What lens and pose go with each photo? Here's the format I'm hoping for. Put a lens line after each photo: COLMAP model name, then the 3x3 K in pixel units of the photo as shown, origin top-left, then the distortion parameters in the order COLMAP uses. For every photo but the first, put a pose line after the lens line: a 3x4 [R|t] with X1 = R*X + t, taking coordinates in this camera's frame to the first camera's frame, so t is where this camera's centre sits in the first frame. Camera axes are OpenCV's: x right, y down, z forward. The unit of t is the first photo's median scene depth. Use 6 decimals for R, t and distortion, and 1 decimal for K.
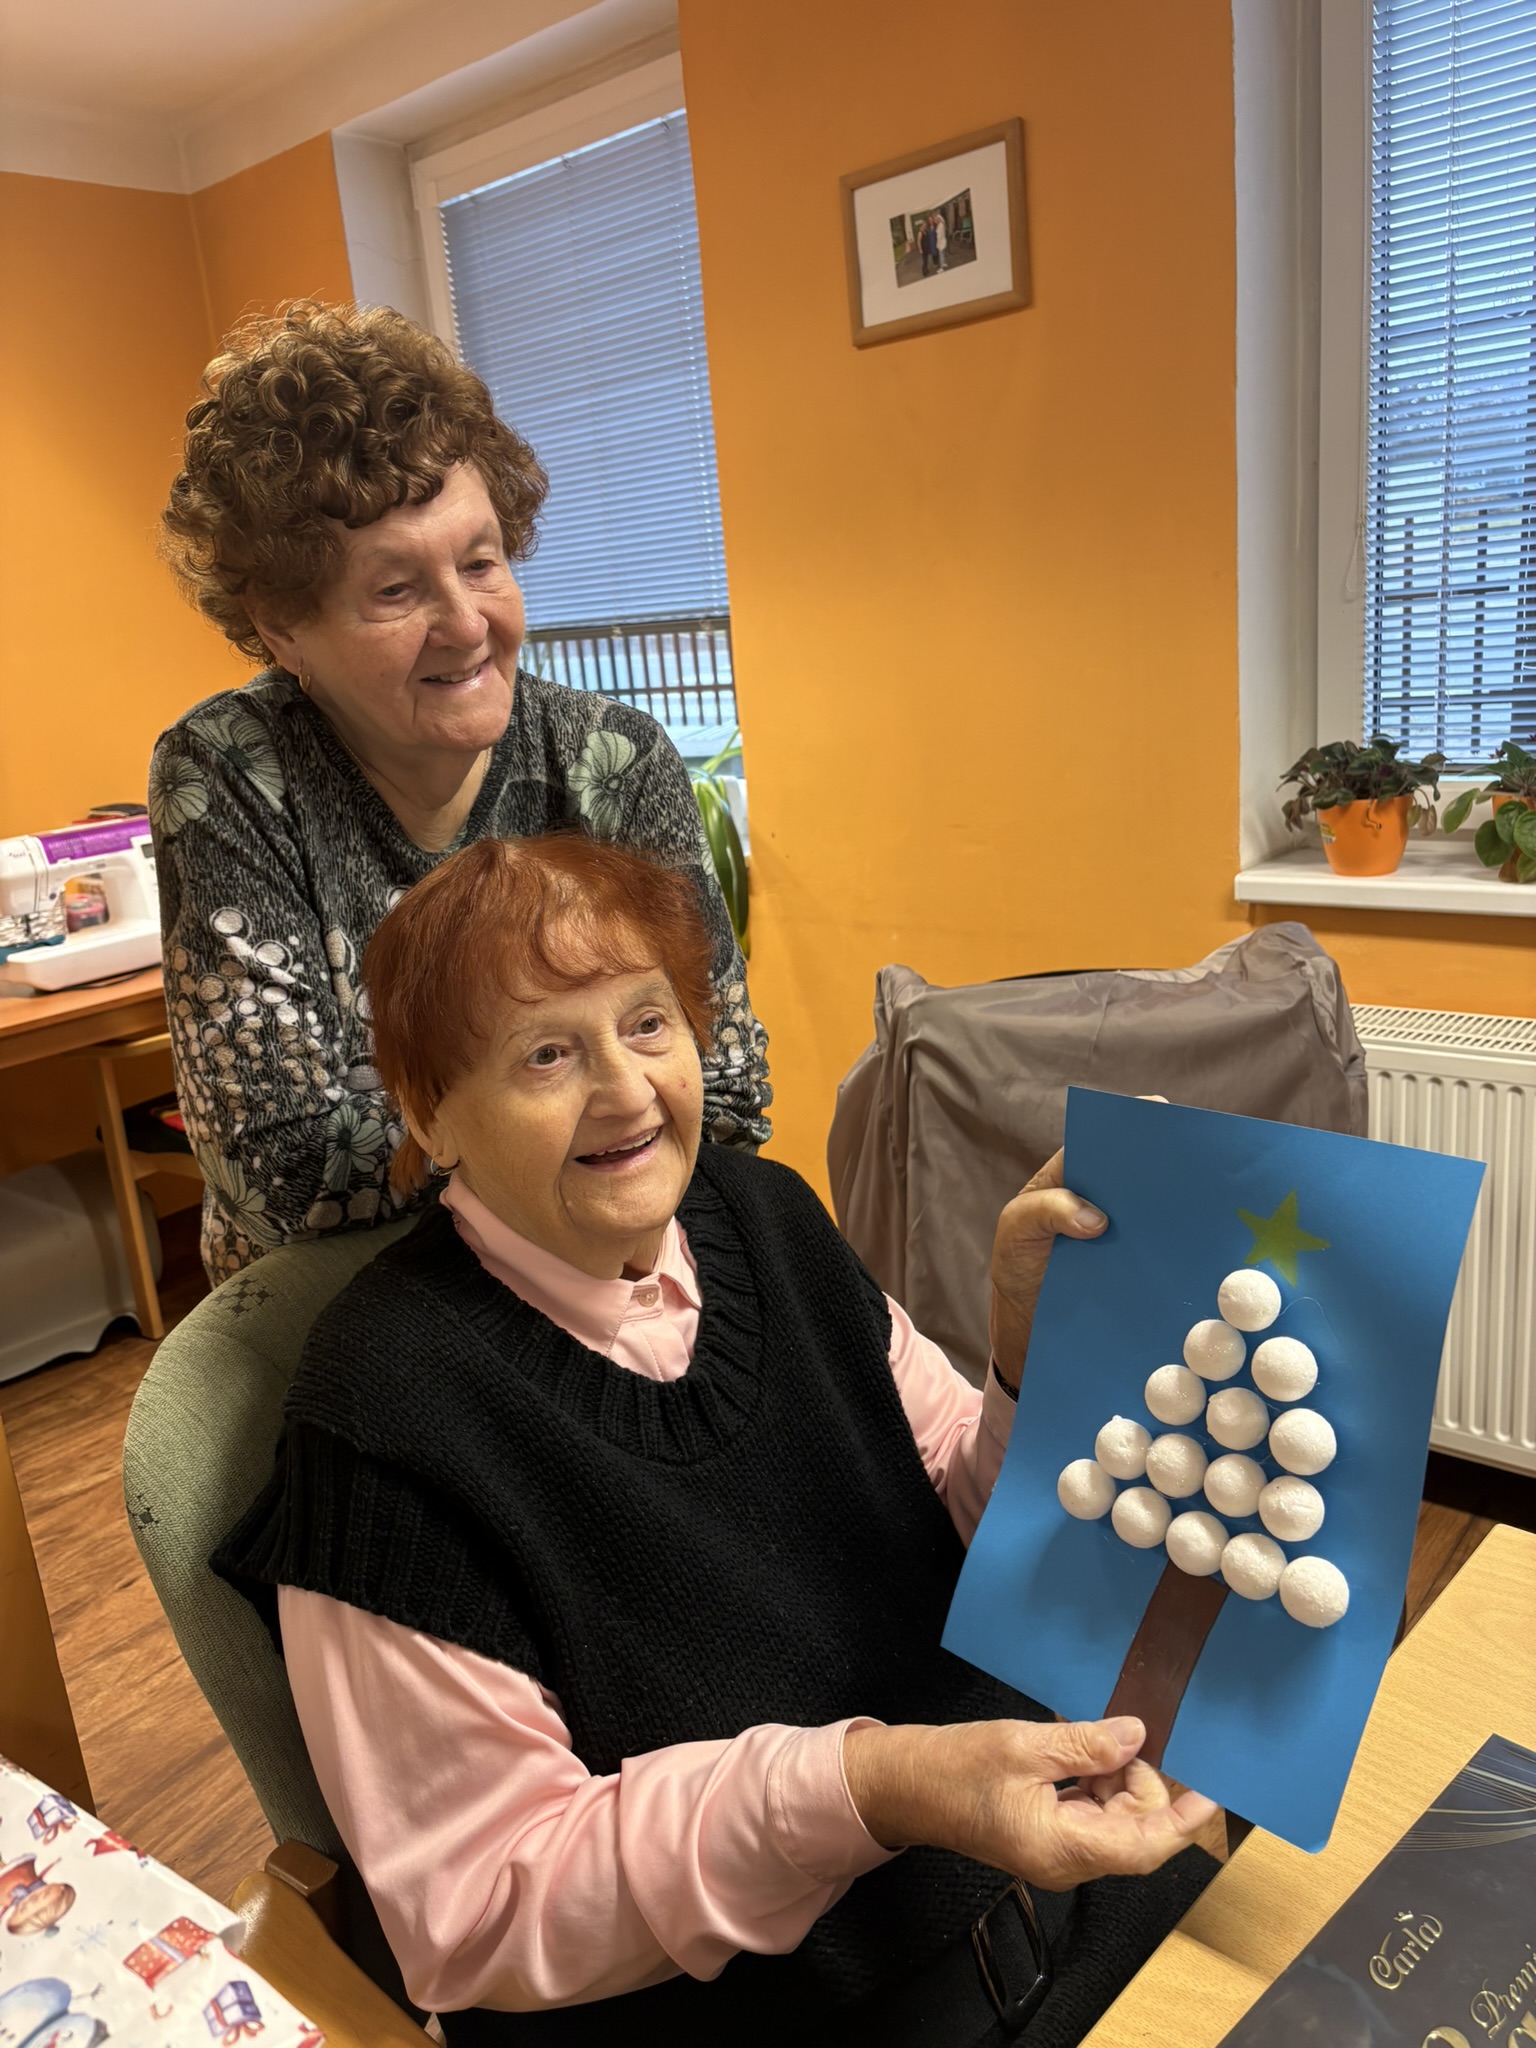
lens RADIAL K [[1564.6, 0, 768.0], [0, 1564.6, 1024.0], [0, 0, 1]] dist [0.007057, 0.002713]
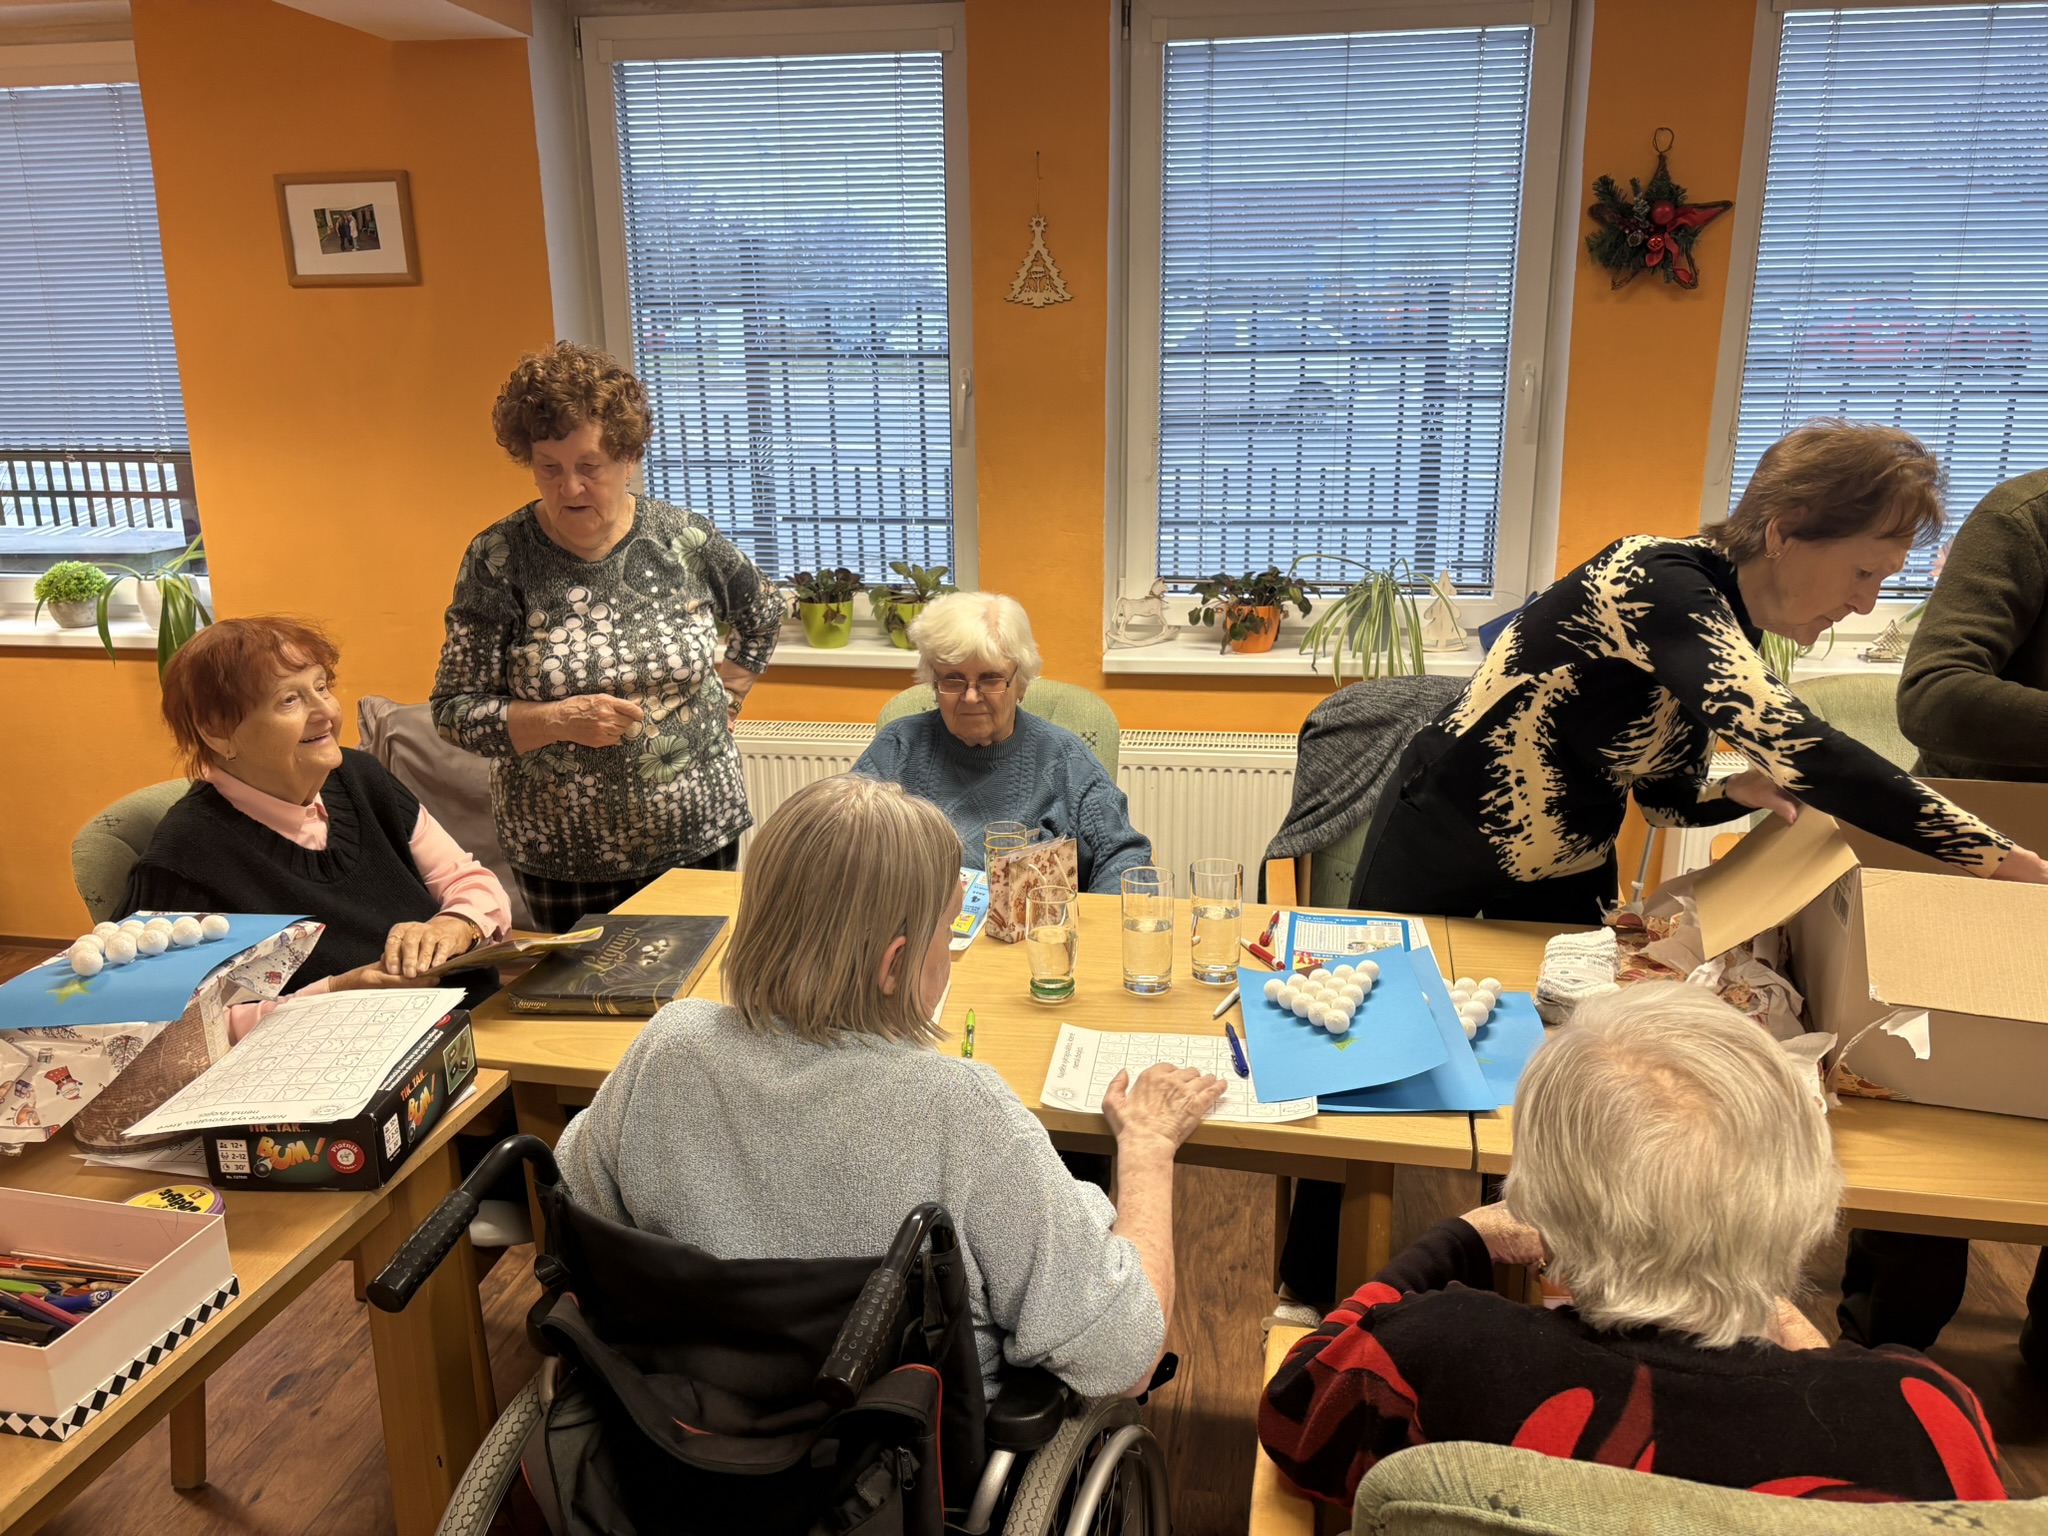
lens RADIAL K [[1515.6, 0, 1053.5], [0, 1515.6, 769.9], [0, 0, 1]] dist [0.009330, -0.002441]
pose [[0.844086, -0.059006, 0.532952, -0.135066], [0.070792, 0.997490, -0.001683, 0.074176], [-0.531515, 0.039149, 0.846144, -0.597893]]
